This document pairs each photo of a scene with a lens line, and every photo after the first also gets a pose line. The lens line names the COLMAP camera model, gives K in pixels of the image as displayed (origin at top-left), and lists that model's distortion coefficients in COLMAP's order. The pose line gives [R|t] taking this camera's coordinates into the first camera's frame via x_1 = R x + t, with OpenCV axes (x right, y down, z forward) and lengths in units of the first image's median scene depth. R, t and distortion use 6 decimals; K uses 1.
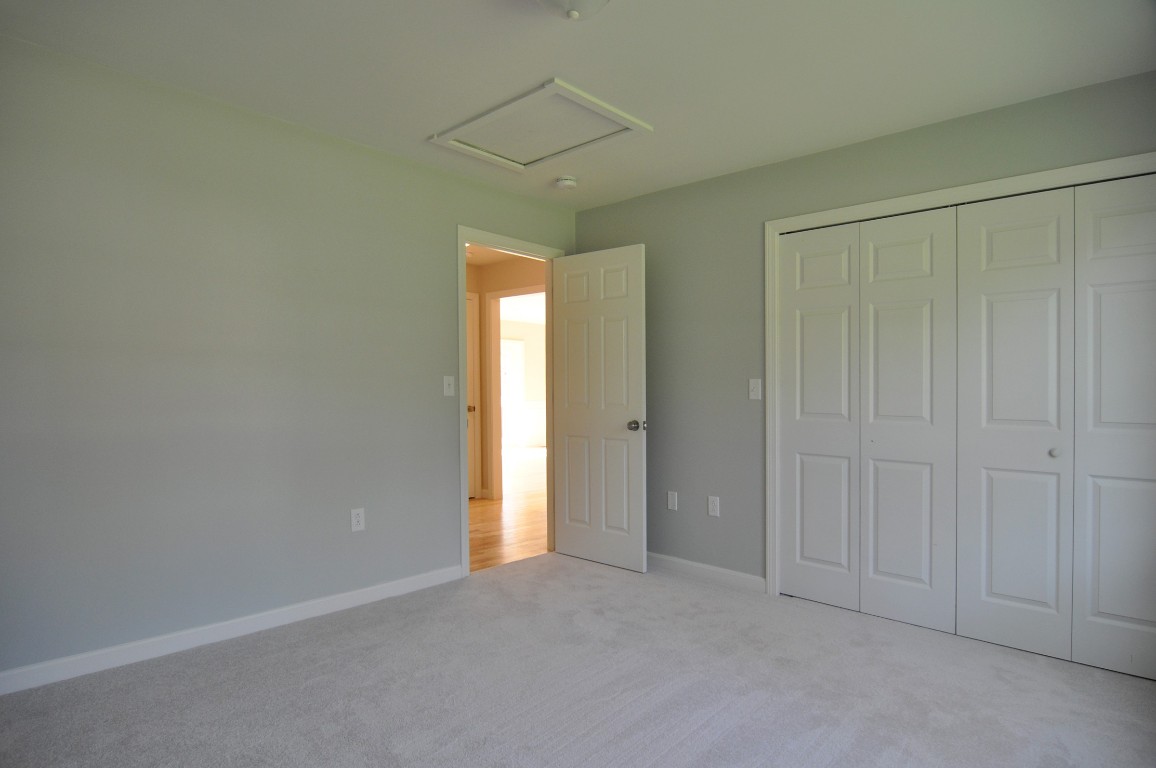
lens RADIAL K [[642.7, 0, 583.5], [0, 642.7, 394.0], [0, 0, 1]] dist [-0.004061, -0.004719]
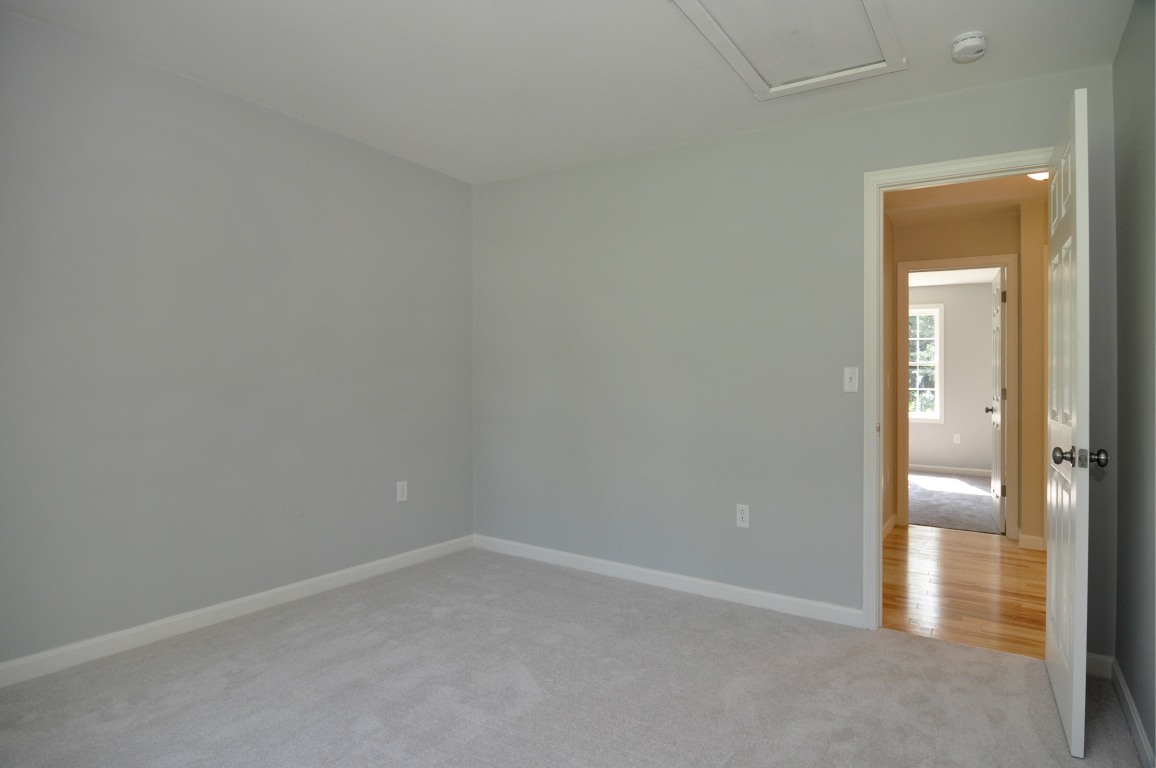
lens RADIAL K [[642.7, 0, 584.3], [0, 642.7, 377.4], [0, 0, 1]] dist [-0.004061, -0.004719]
pose [[0.165763, 0.002506, -0.986162, 0.569599], [-0.016333, 0.999867, -0.000204, -0.010938], [0.986030, 0.016140, 0.165782, 0.594598]]
